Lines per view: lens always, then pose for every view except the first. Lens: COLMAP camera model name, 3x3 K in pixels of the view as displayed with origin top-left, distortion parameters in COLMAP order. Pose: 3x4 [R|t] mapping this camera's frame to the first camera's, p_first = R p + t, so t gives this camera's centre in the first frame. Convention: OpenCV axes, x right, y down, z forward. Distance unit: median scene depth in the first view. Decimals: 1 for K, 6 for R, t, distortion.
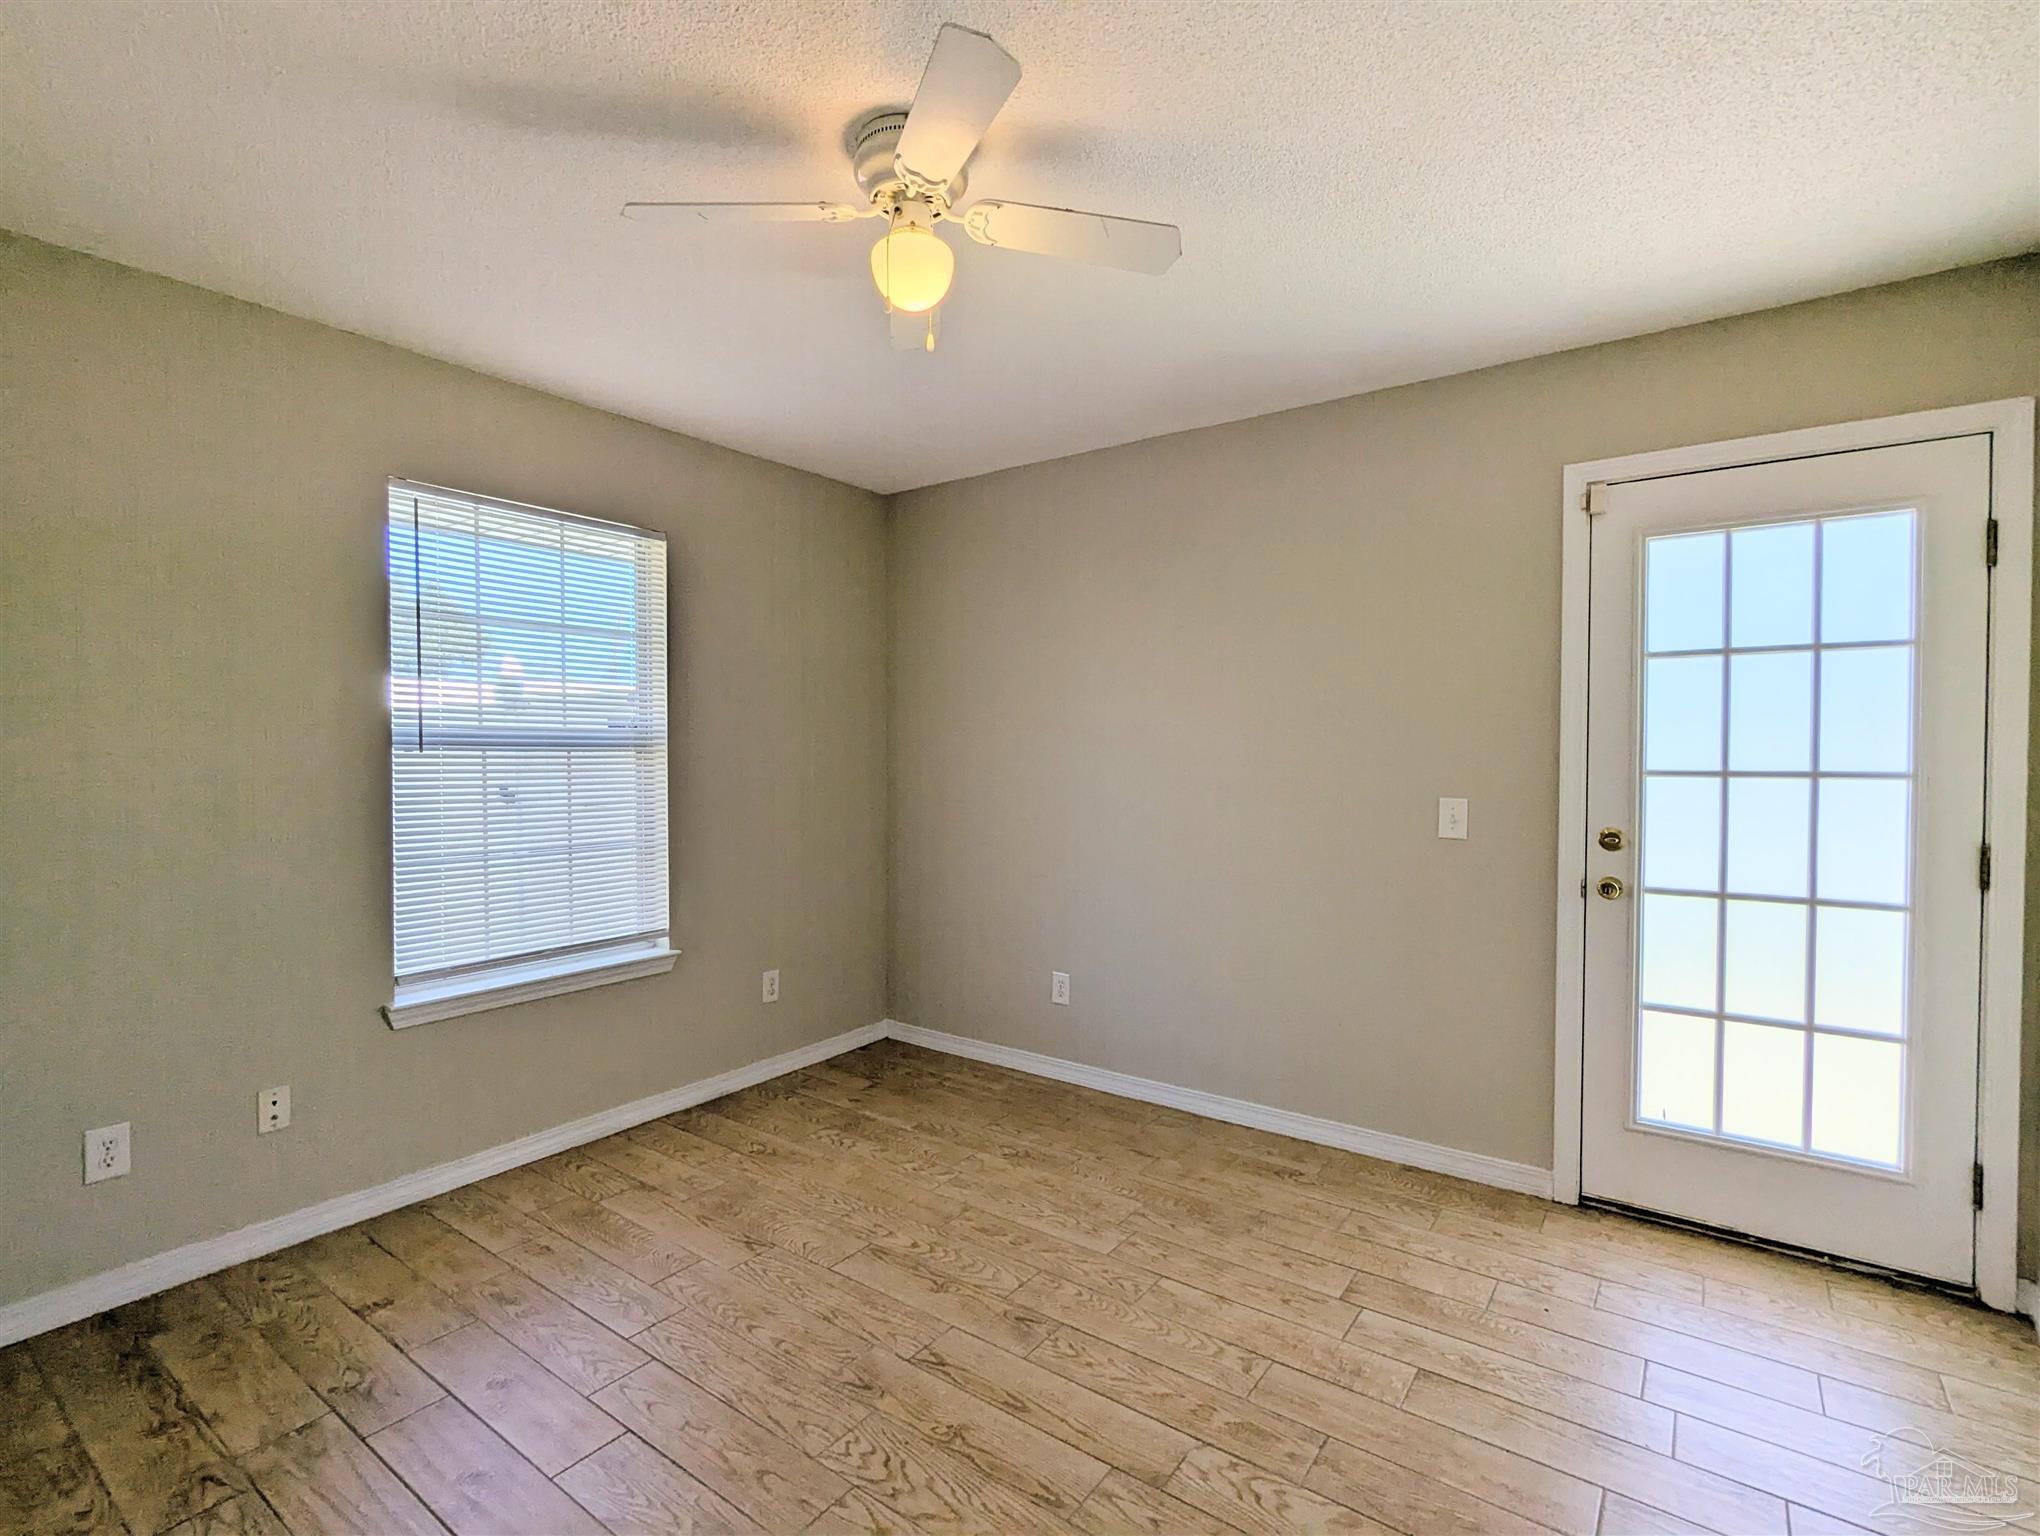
lens RADIAL K [[945.5, 0, 1013.9], [0, 945.5, 771.8], [0, 0, 1]] dist [-0.001427, 0.000453]
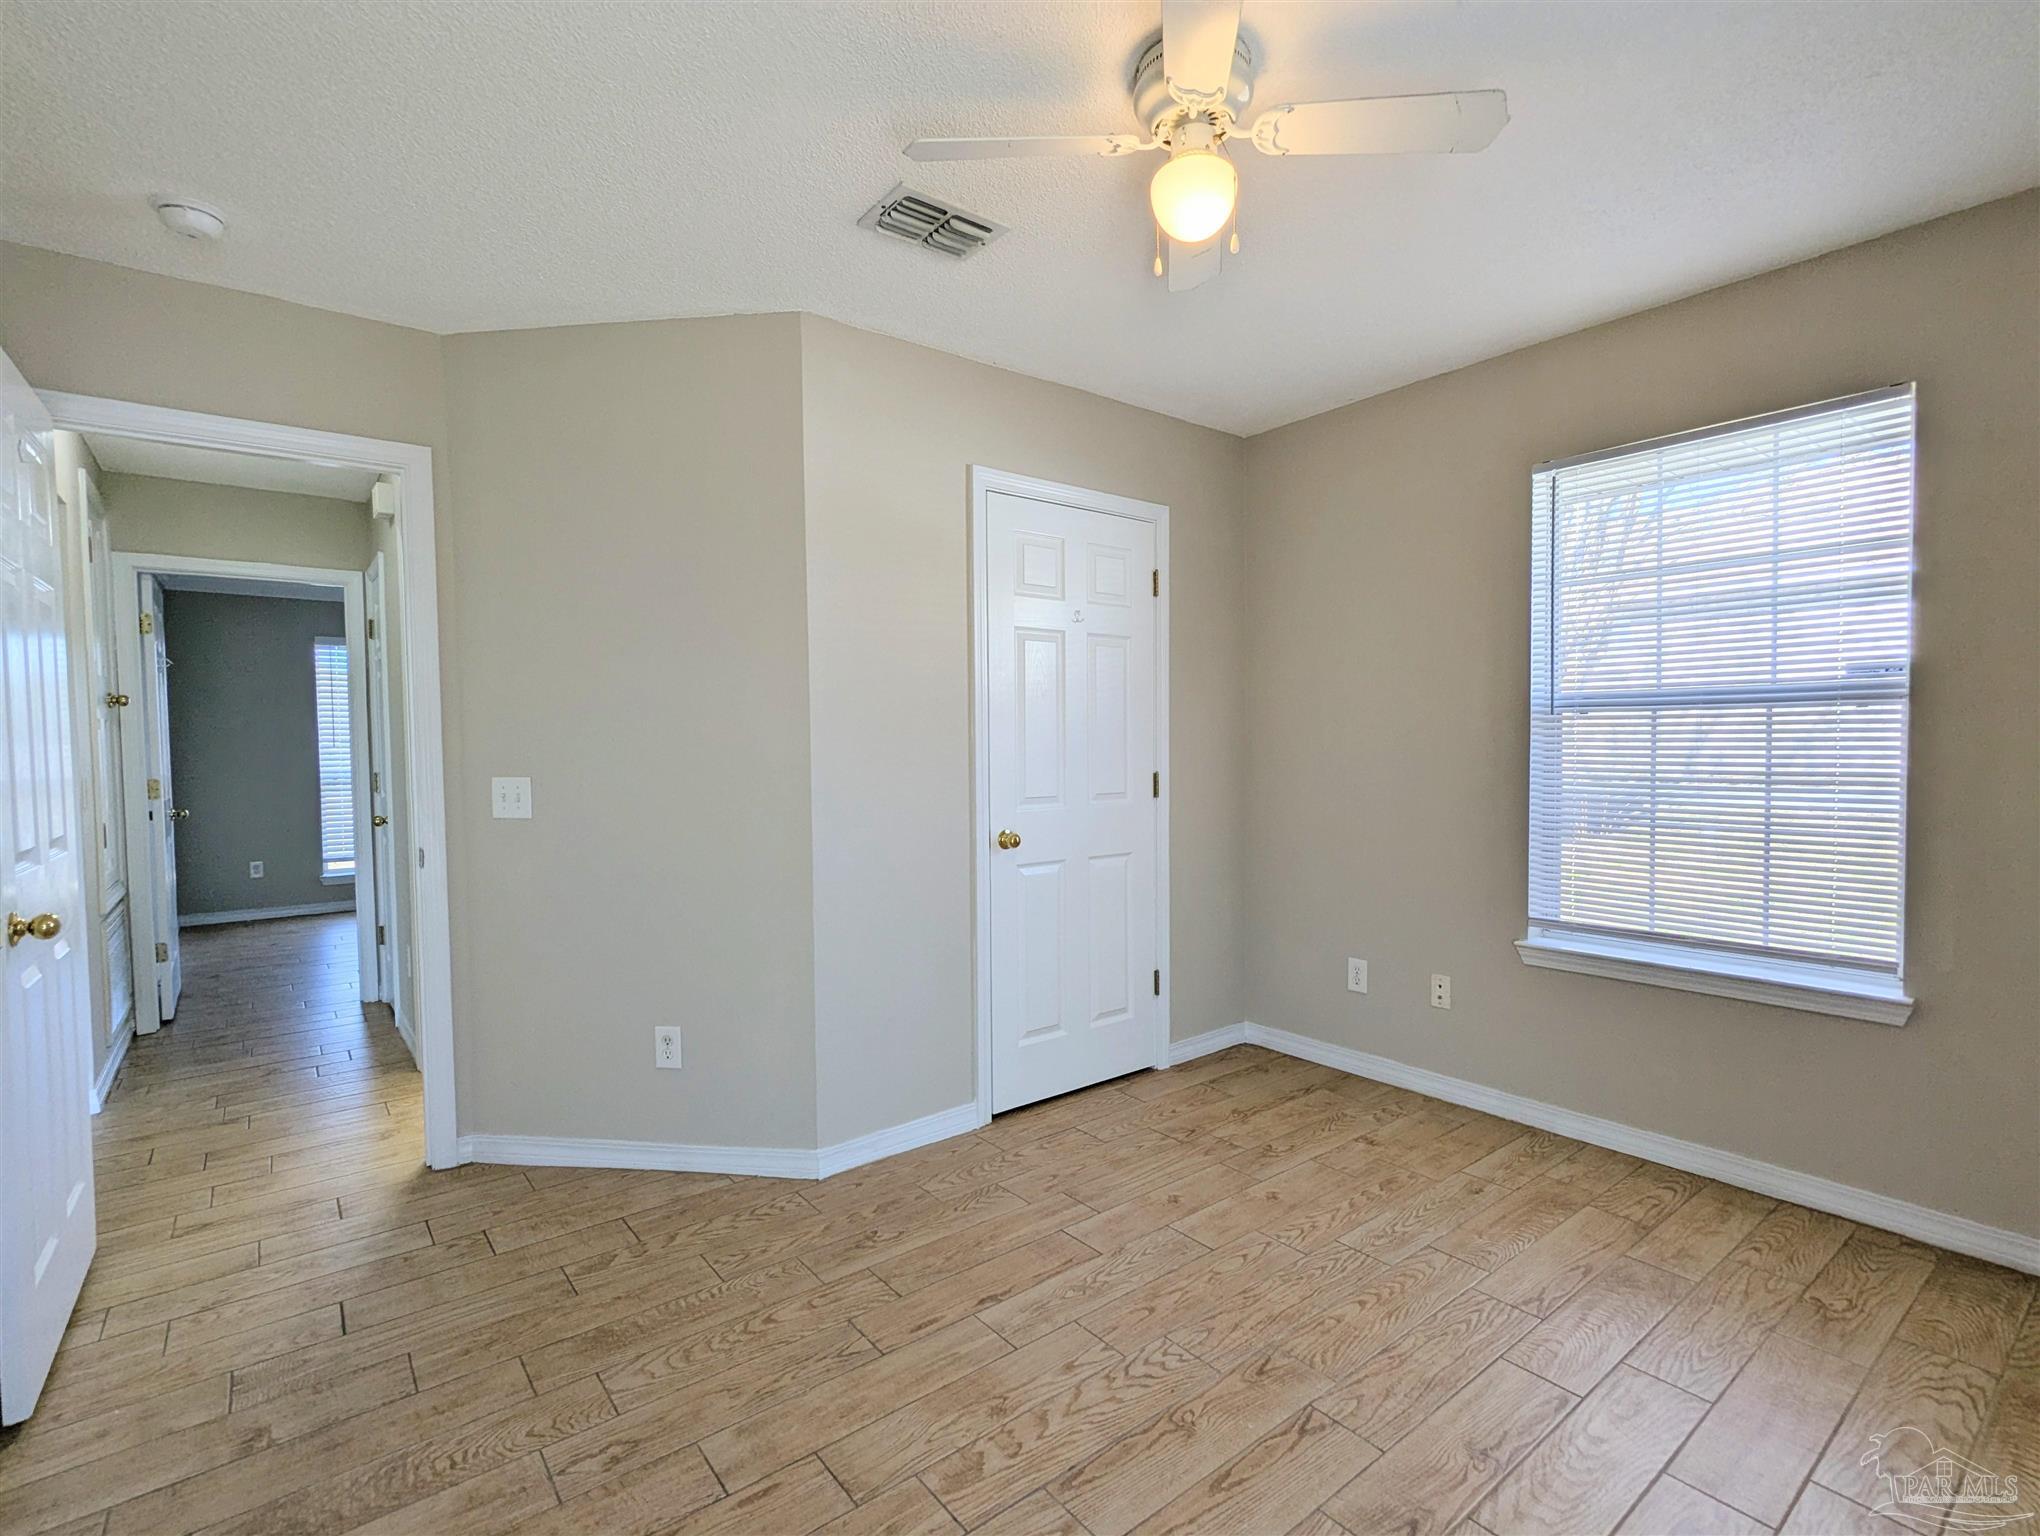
lens RADIAL K [[971.2, 0, 1020.1], [0, 971.2, 773.8], [0, 0, 1]] dist [-0.005642, 0.006285]
pose [[-0.269863, 0.037846, -0.962155, 0.849276], [-0.002636, 0.999194, 0.040043, 0.007977], [0.962895, 0.013342, -0.269546, 1.044784]]
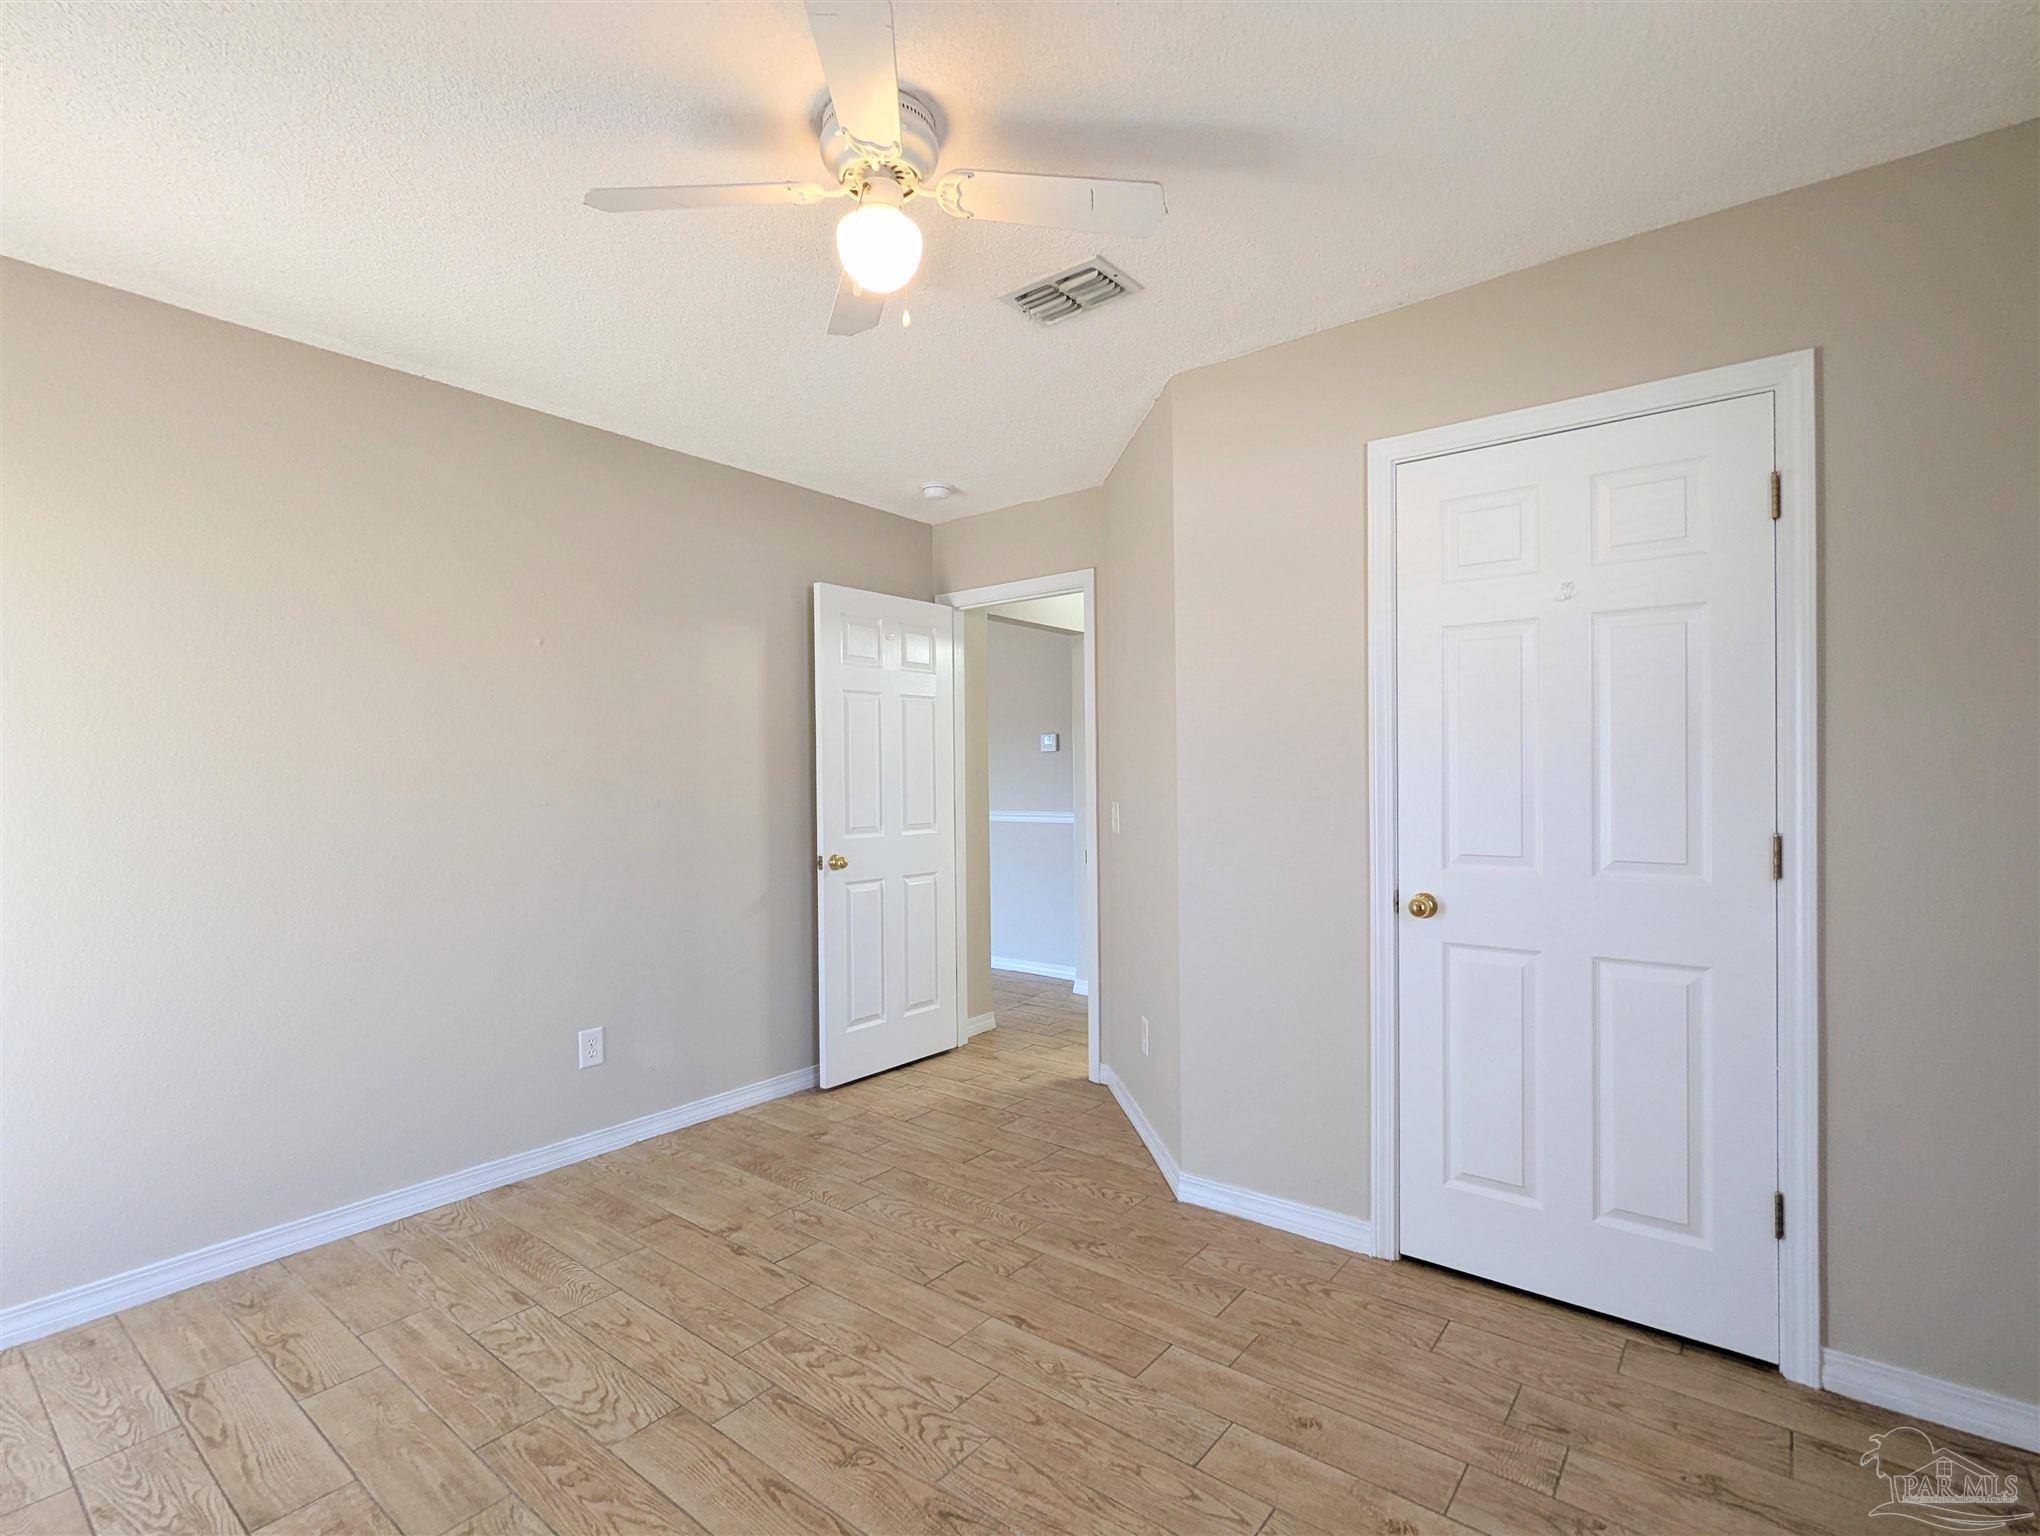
lens RADIAL K [[971.2, 0, 1020.1], [0, 971.2, 773.8], [0, 0, 1]] dist [-0.005642, 0.006285]
pose [[-0.999187, 0.008486, 0.039421, -0.265881], [0.008899, 0.999907, 0.010306, -0.004825], [-0.039330, 0.010648, -0.999170, 1.879046]]
